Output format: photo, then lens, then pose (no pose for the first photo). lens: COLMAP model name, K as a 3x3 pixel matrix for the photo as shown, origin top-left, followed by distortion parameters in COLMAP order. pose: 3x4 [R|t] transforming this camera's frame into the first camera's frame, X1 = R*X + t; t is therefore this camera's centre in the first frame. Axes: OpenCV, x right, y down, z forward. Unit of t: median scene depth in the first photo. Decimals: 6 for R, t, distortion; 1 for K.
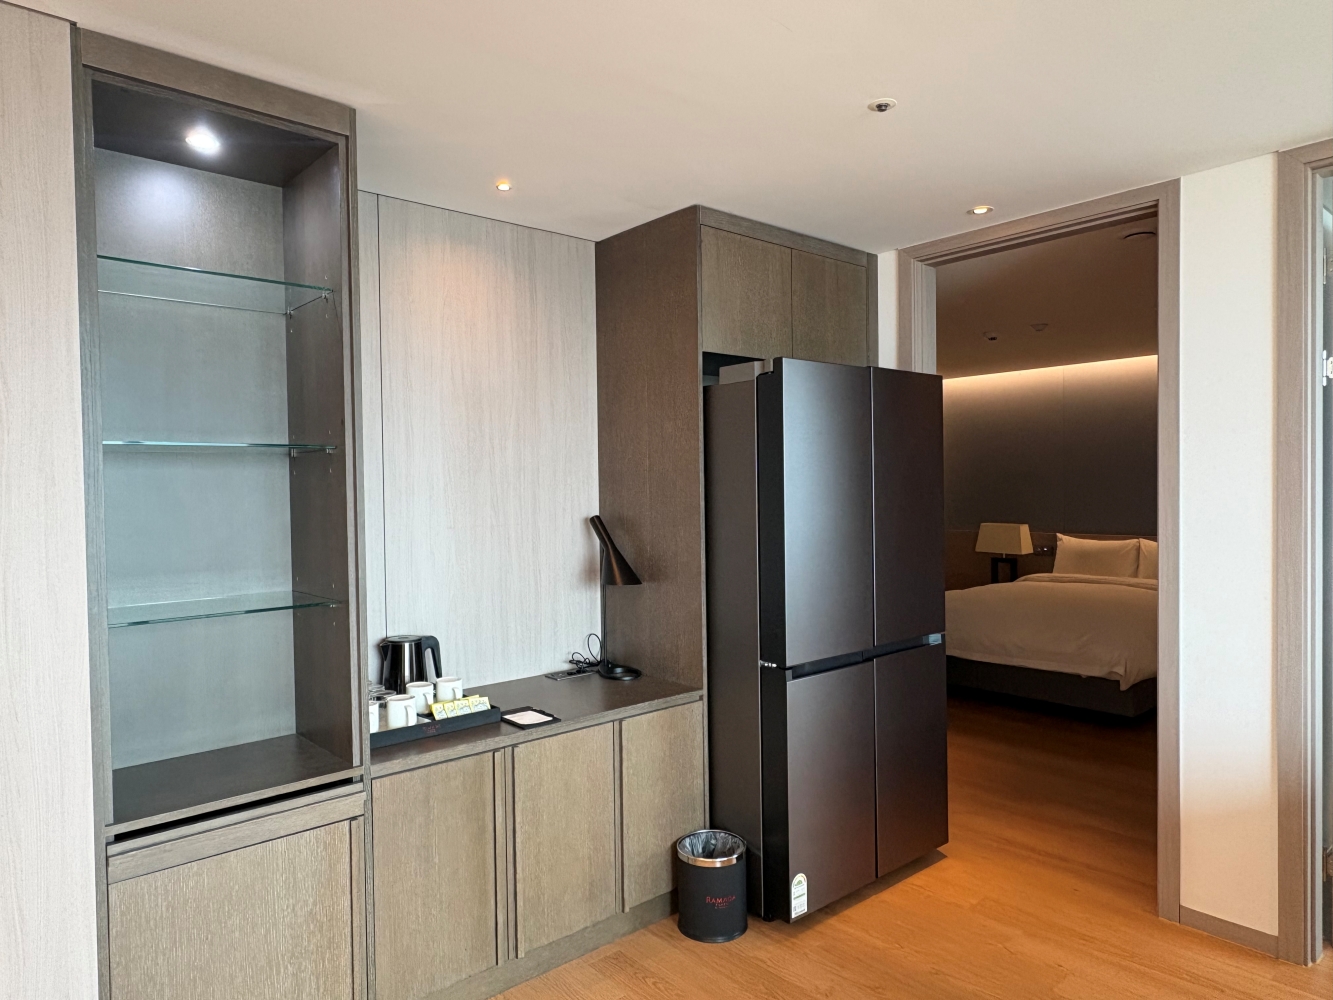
lens RADIAL K [[860.3, 0, 666.5], [0, 860.3, 500.0], [0, 0, 1]] dist [0.059175, 0.000483]
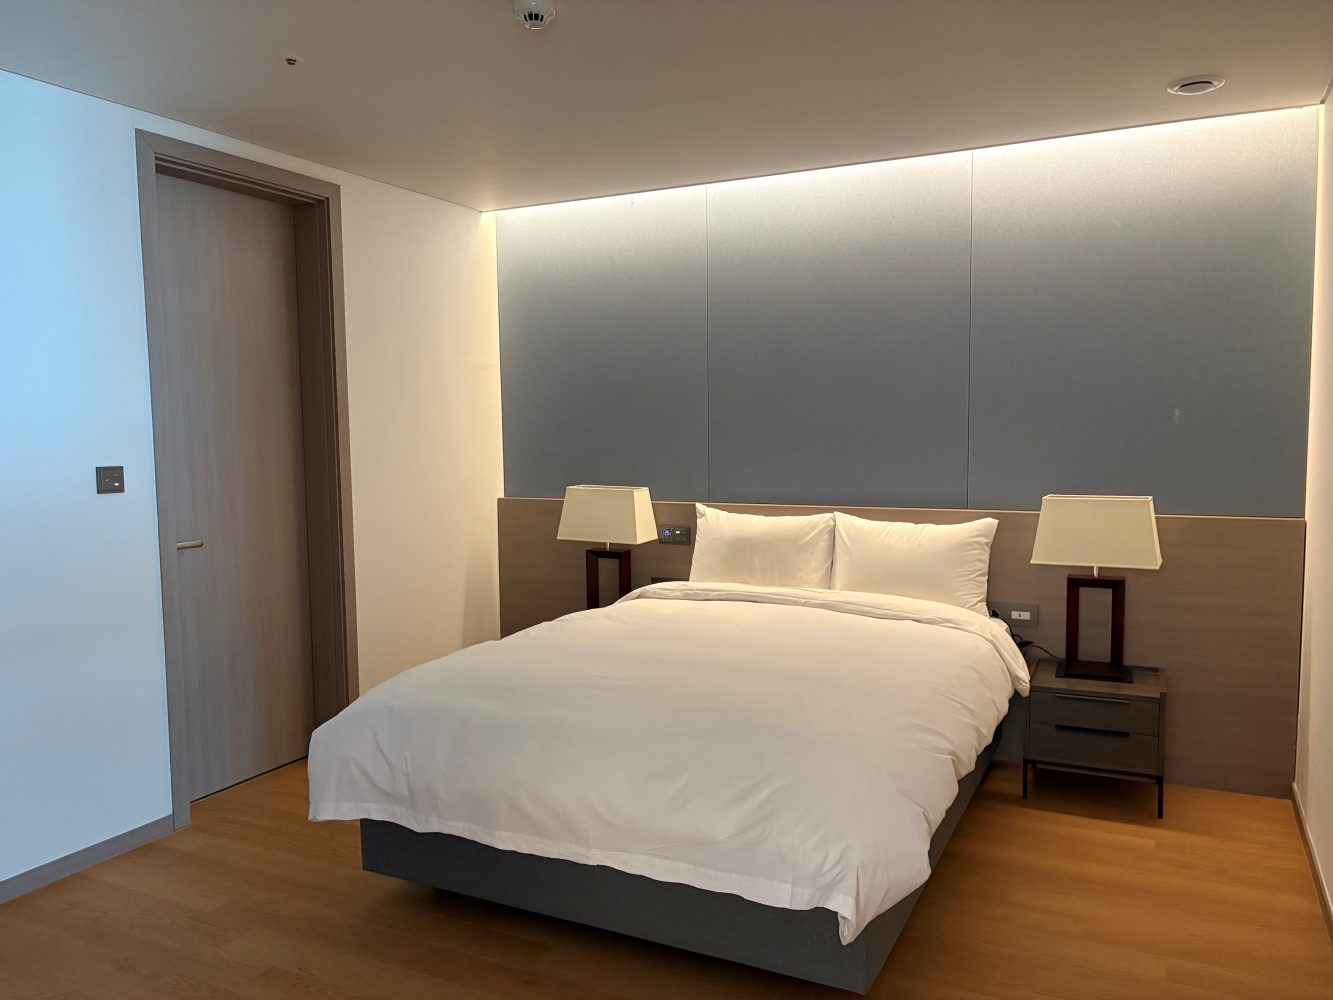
lens RADIAL K [[1003.6, 0, 666.5], [0, 1003.6, 500.0], [0, 0, 1]] dist [-0.000384, -0.000009]
pose [[0.926164, -0.021730, 0.376495, 0.205543], [0.002981, 0.998729, 0.050312, 0.005404], [-0.377110, -0.045475, 0.925051, 0.450166]]
